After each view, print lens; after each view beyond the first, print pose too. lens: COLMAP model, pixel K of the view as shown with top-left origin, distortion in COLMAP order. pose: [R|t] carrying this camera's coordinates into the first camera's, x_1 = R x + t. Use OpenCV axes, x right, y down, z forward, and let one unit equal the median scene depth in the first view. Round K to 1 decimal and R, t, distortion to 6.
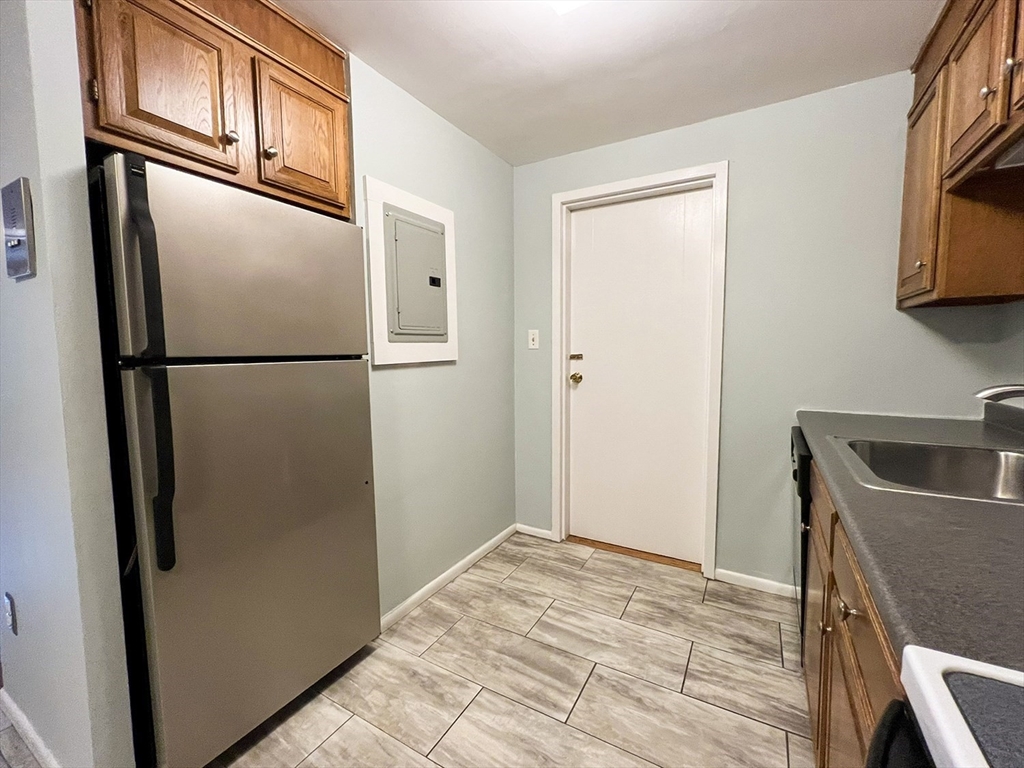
lens RADIAL K [[434.8, 0, 512.6], [0, 434.8, 387.0], [0, 0, 1]] dist [-0.003300, 0.000545]
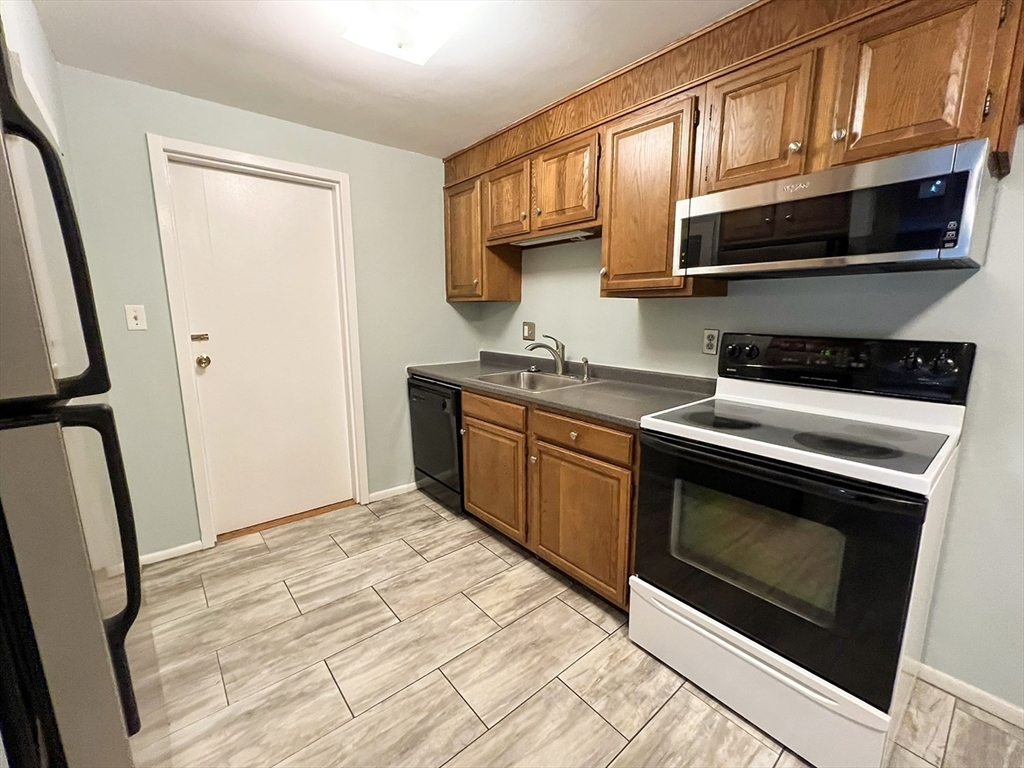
lens RADIAL K [[432.3, 0, 512.0], [0, 432.3, 384.0], [0, 0, 1]] dist [-0.000704, 0.000076]
pose [[0.343451, -0.151000, 0.926952, -0.614962], [0.075797, 0.988227, 0.132897, -0.059534], [-0.936107, 0.024617, 0.350853, 0.147527]]
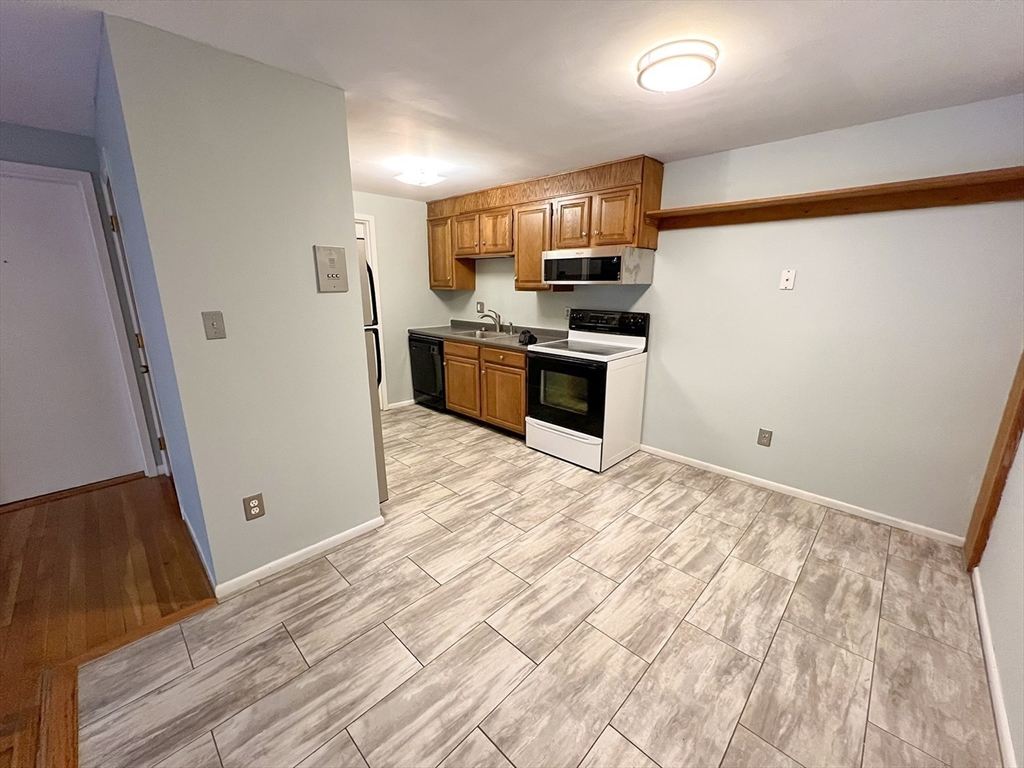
lens RADIAL K [[410.3, 0, 512.8], [0, 410.3, 386.4], [0, 0, 1]] dist [-0.001572, 0.000360]
pose [[0.239362, -0.227025, 0.944016, -1.521390], [0.074224, 0.973713, 0.215347, -0.089710], [-0.968089, 0.018523, 0.249921, -0.166918]]
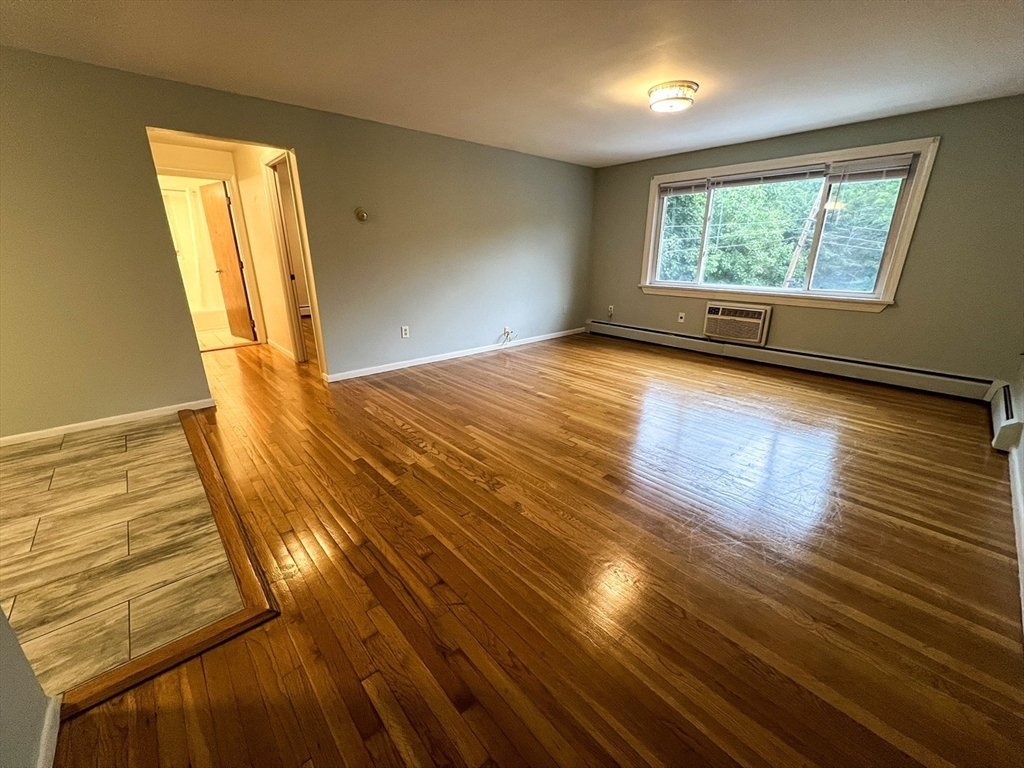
lens RADIAL K [[410.3, 0, 512.8], [0, 410.3, 386.4], [0, 0, 1]] dist [-0.001572, 0.000360]
pose [[-0.305550, 0.306738, -0.901416, -0.701590], [-0.080689, 0.934944, 0.345498, -0.124797], [0.948751, 0.178301, -0.260922, 1.437718]]
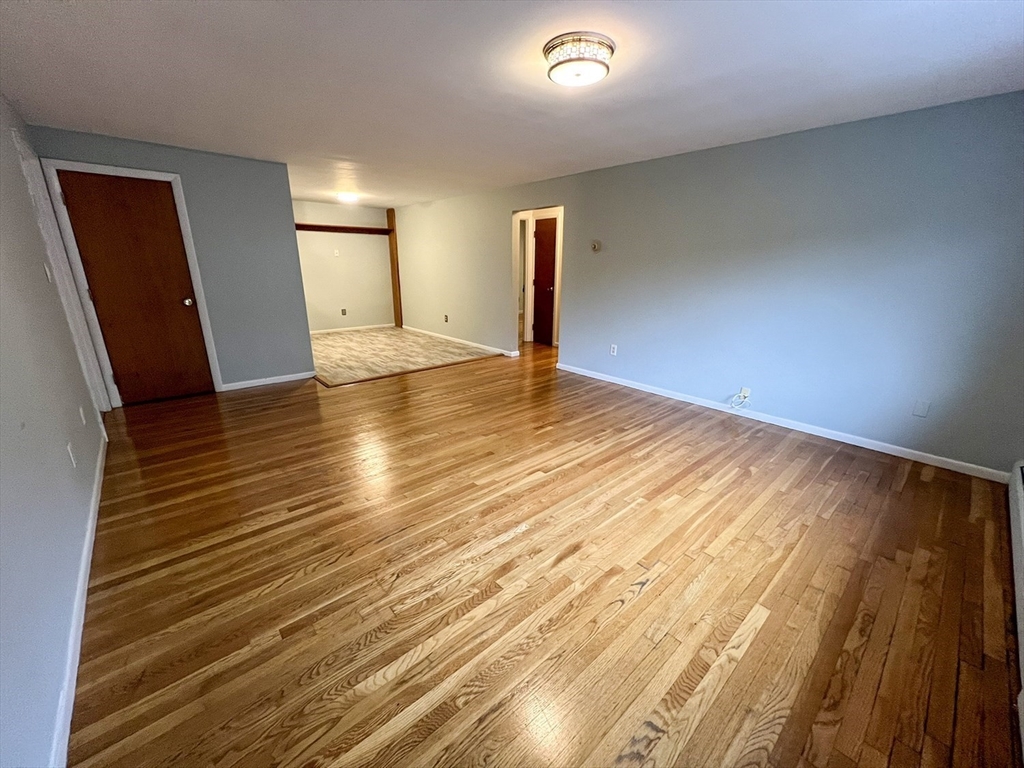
lens RADIAL K [[410.3, 0, 512.8], [0, 410.3, 386.4], [0, 0, 1]] dist [-0.001572, 0.000360]
pose [[-0.951133, -0.092929, 0.294465, -2.779111], [0.021695, 0.931170, 0.363938, -0.273531], [-0.308017, 0.352542, -0.883651, 2.629712]]
